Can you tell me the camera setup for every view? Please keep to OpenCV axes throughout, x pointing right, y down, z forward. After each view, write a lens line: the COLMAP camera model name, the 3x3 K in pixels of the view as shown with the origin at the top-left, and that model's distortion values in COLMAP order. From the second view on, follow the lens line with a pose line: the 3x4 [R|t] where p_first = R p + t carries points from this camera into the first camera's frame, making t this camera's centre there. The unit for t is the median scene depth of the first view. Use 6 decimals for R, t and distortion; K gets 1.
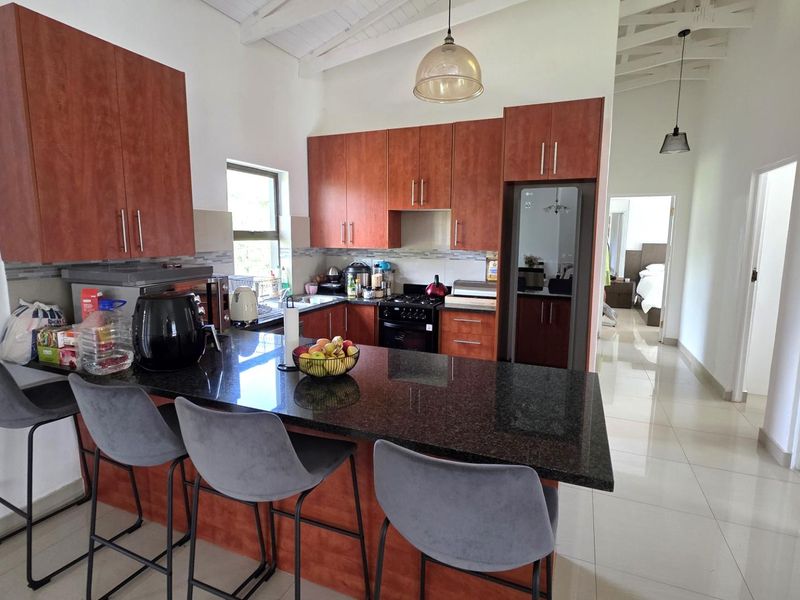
lens RADIAL K [[427.4, 0, 401.2], [0, 427.4, 292.5], [0, 0, 1]] dist [-0.001032, 0.000536]
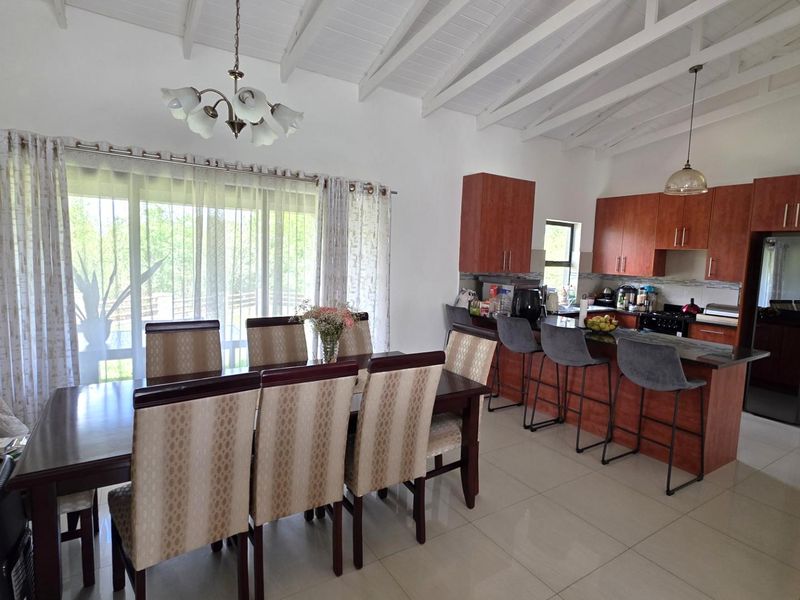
lens RADIAL K [[427.4, 0, 402.1], [0, 427.4, 293.6], [0, 0, 1]] dist [-0.001032, 0.000536]
pose [[0.819973, 0.077006, -0.567199, 0.097884], [-0.108566, 0.993845, -0.022018, 0.073438], [0.562012, 0.079633, 0.823287, -0.614125]]
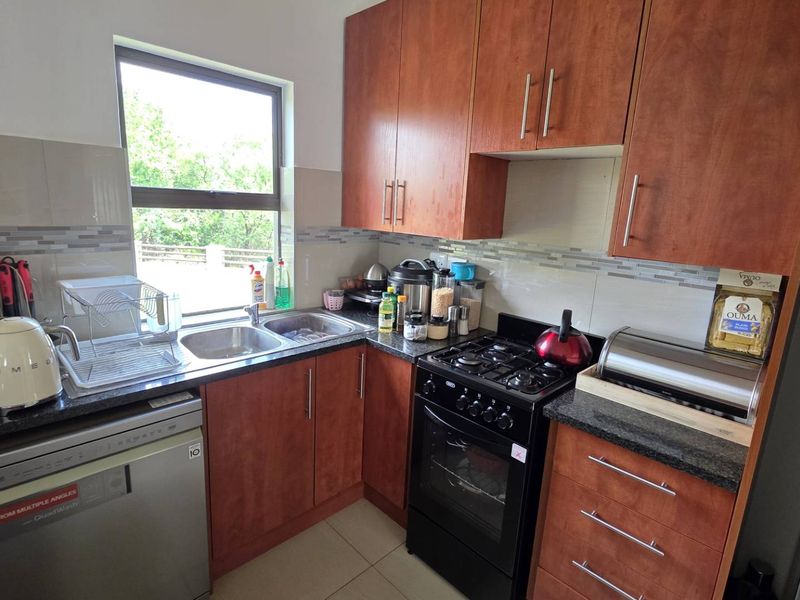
lens RADIAL K [[427.4, 0, 399.2], [0, 427.4, 293.6], [0, 0, 1]] dist [-0.001032, 0.000536]
pose [[0.921465, 0.115872, -0.370777, 0.086529], [-0.093243, 0.992548, 0.078454, -0.077283], [0.377105, -0.037721, 0.925402, 0.564151]]
